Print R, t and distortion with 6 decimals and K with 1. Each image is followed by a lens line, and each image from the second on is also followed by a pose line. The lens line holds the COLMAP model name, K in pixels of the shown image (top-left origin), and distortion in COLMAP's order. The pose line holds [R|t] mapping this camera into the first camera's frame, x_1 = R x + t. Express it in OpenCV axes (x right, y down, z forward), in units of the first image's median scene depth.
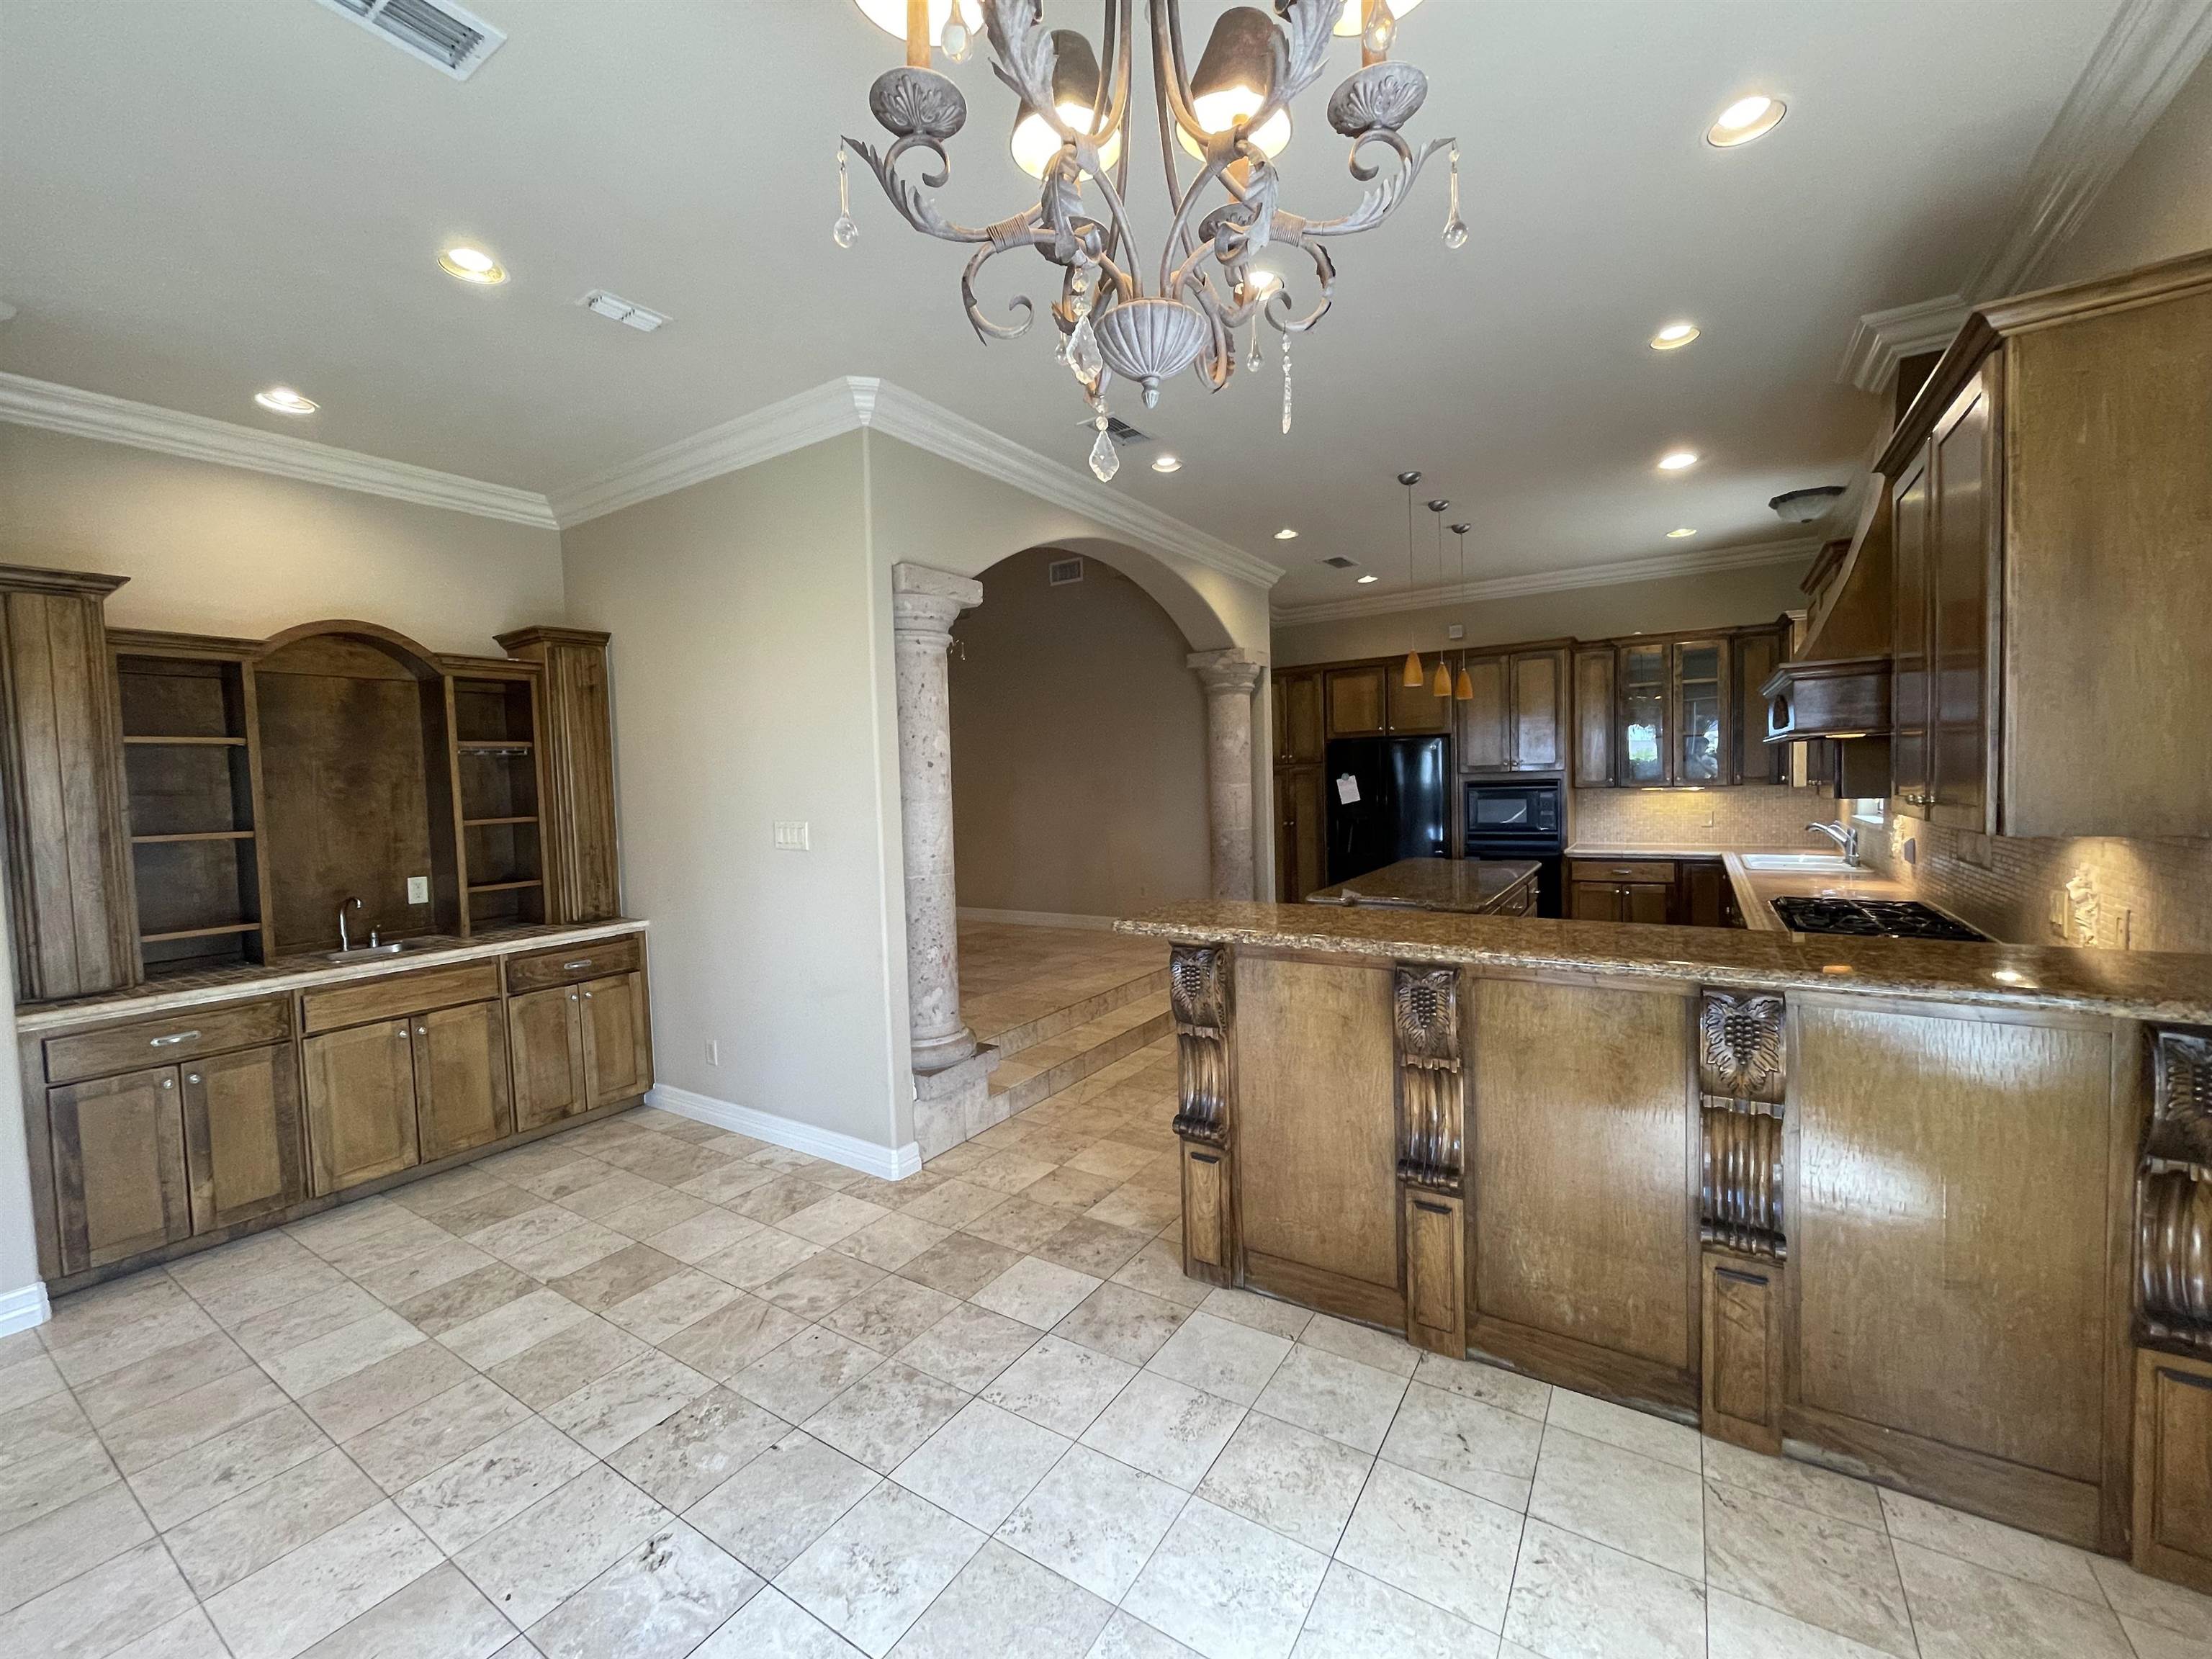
lens RADIAL K [[892.0, 0, 1095.4], [0, 892.0, 825.0], [0, 0, 1]] dist [-0.000675, -0.000029]
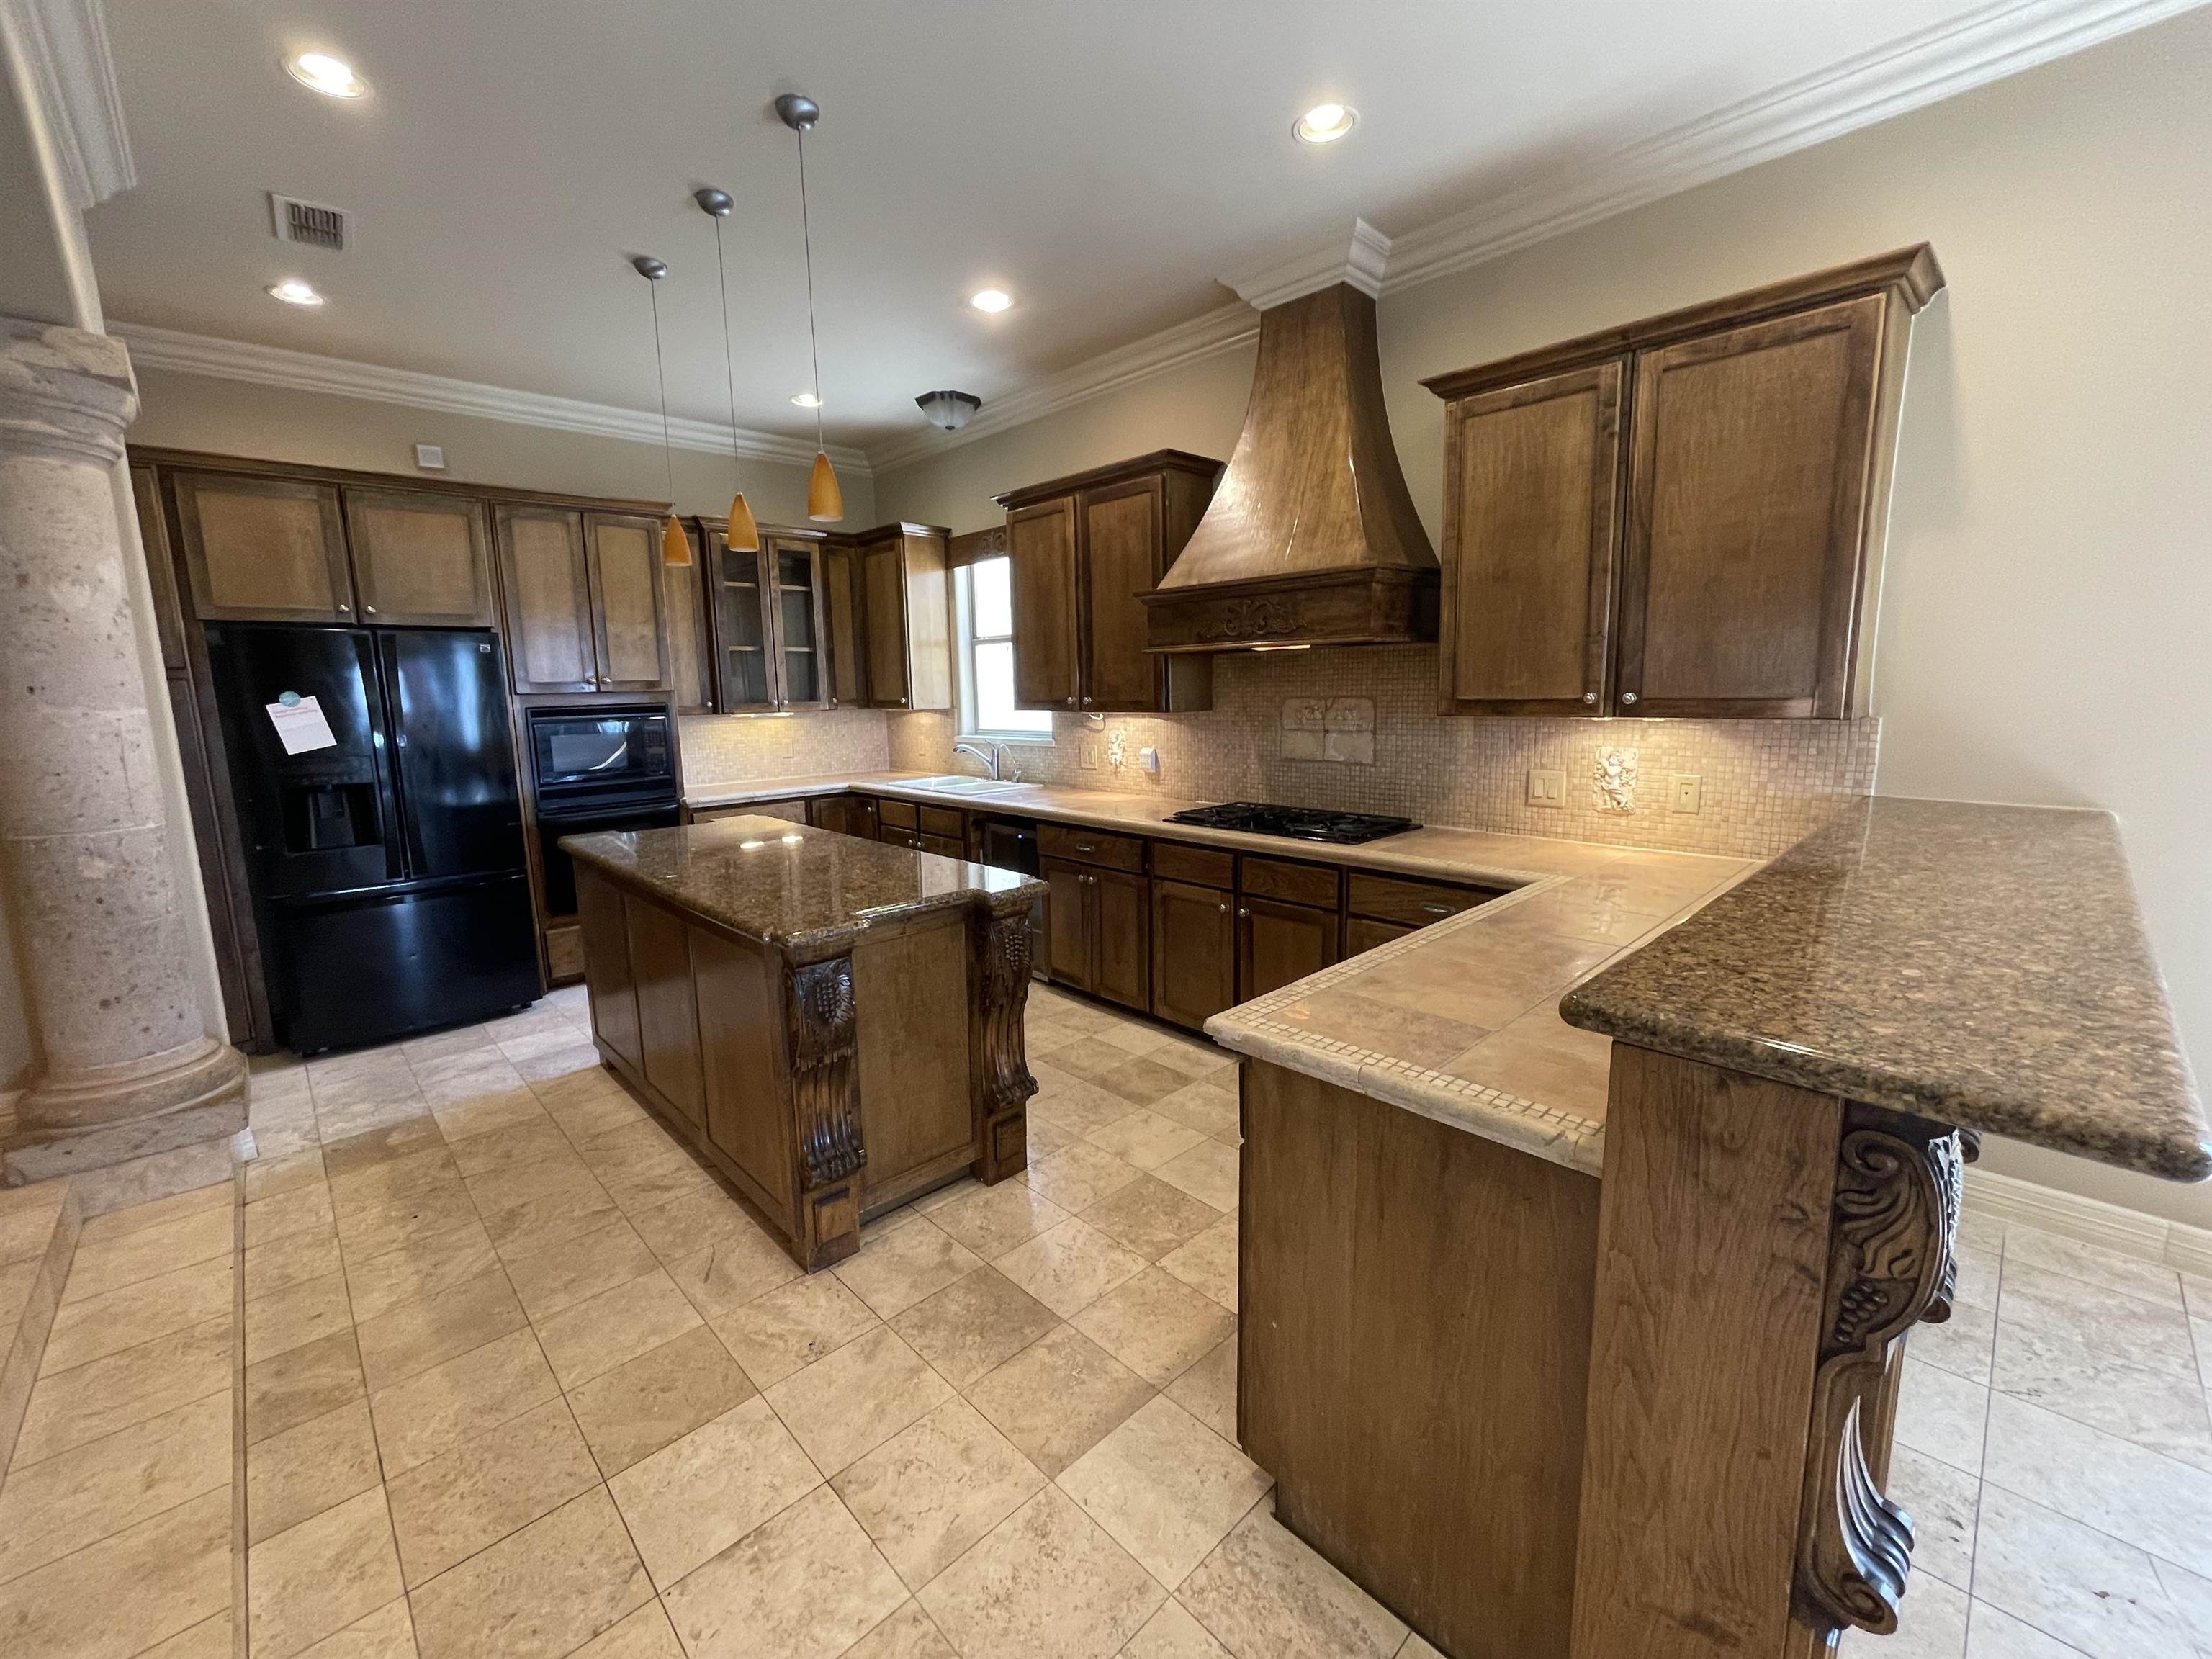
lens RADIAL K [[904.5, 0, 1109.3], [0, 904.5, 819.8], [0, 0, 1]] dist [-0.000666, 0.000329]
pose [[0.221536, -0.119721, 0.967775, -0.124491], [0.064276, 0.992069, 0.108013, -0.014399], [-0.973032, 0.038276, 0.227474, 0.508936]]
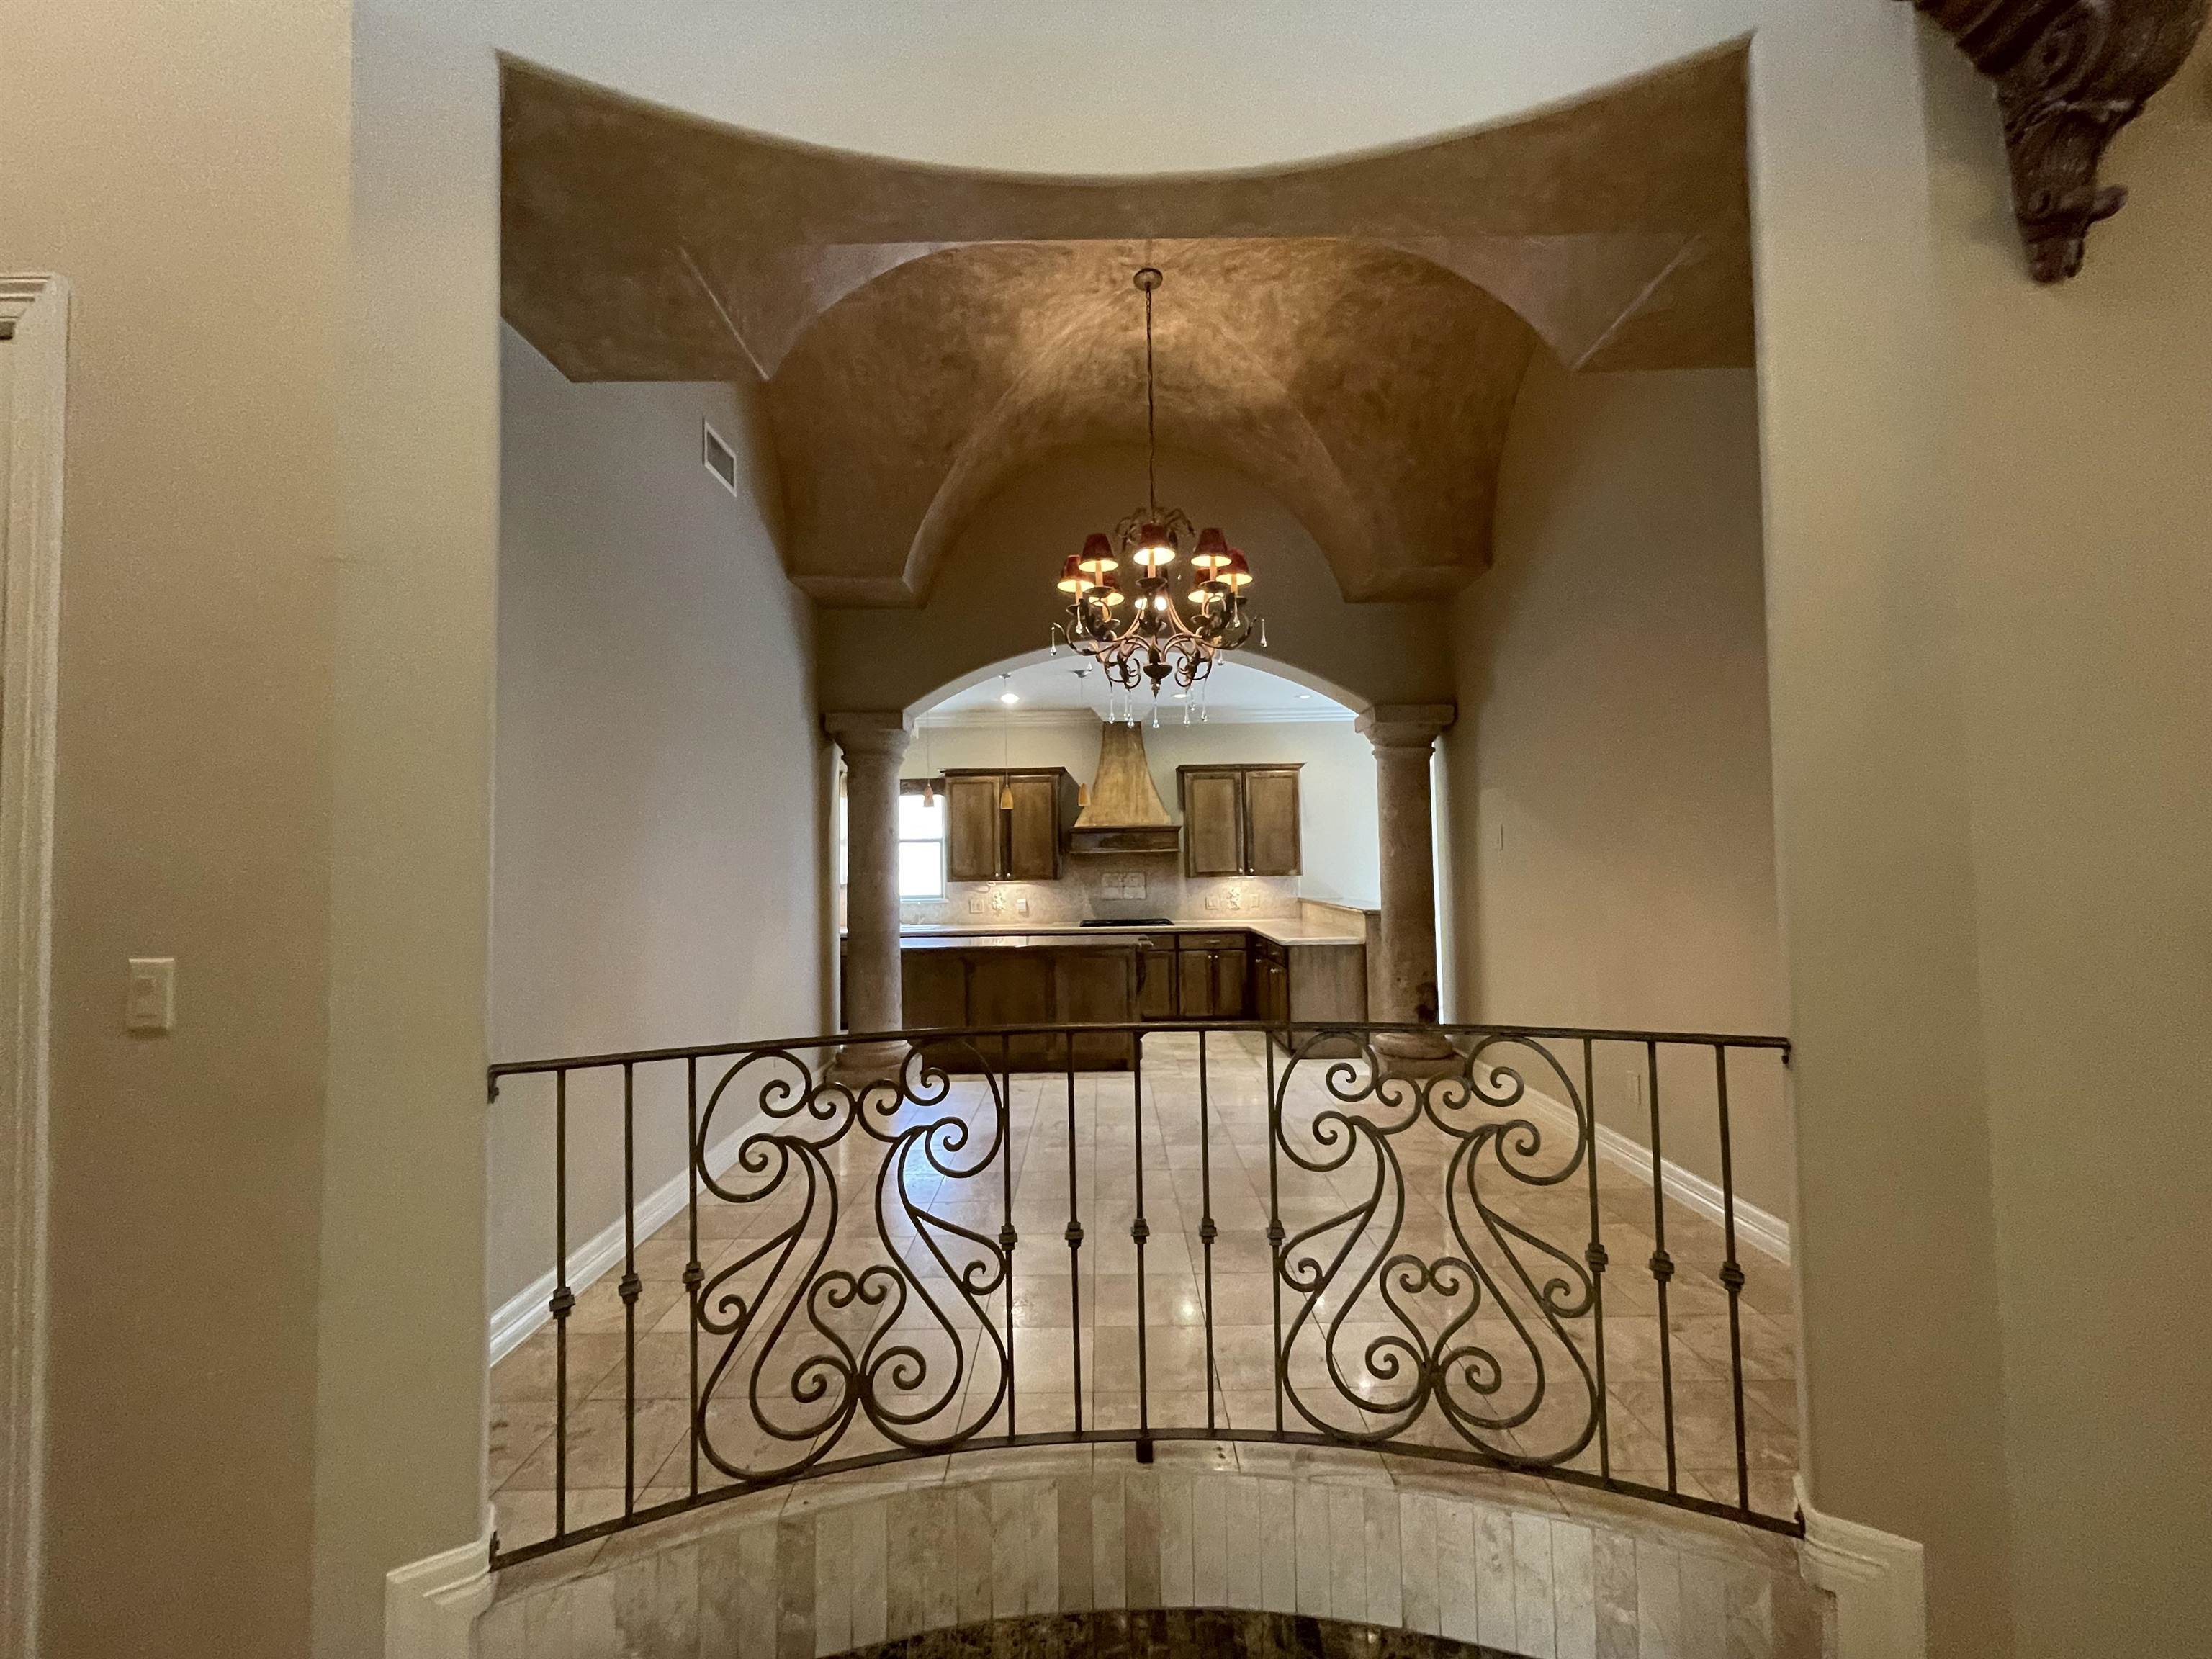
lens RADIAL K [[892.0, 0, 1095.4], [0, 892.0, 825.0], [0, 0, 1]] dist [-0.000675, -0.000029]
pose [[-0.544070, 0.073652, 0.835801, -0.674419], [0.079371, 0.996191, -0.036119, -0.048478], [-0.835277, 0.046687, -0.547843, 1.313252]]
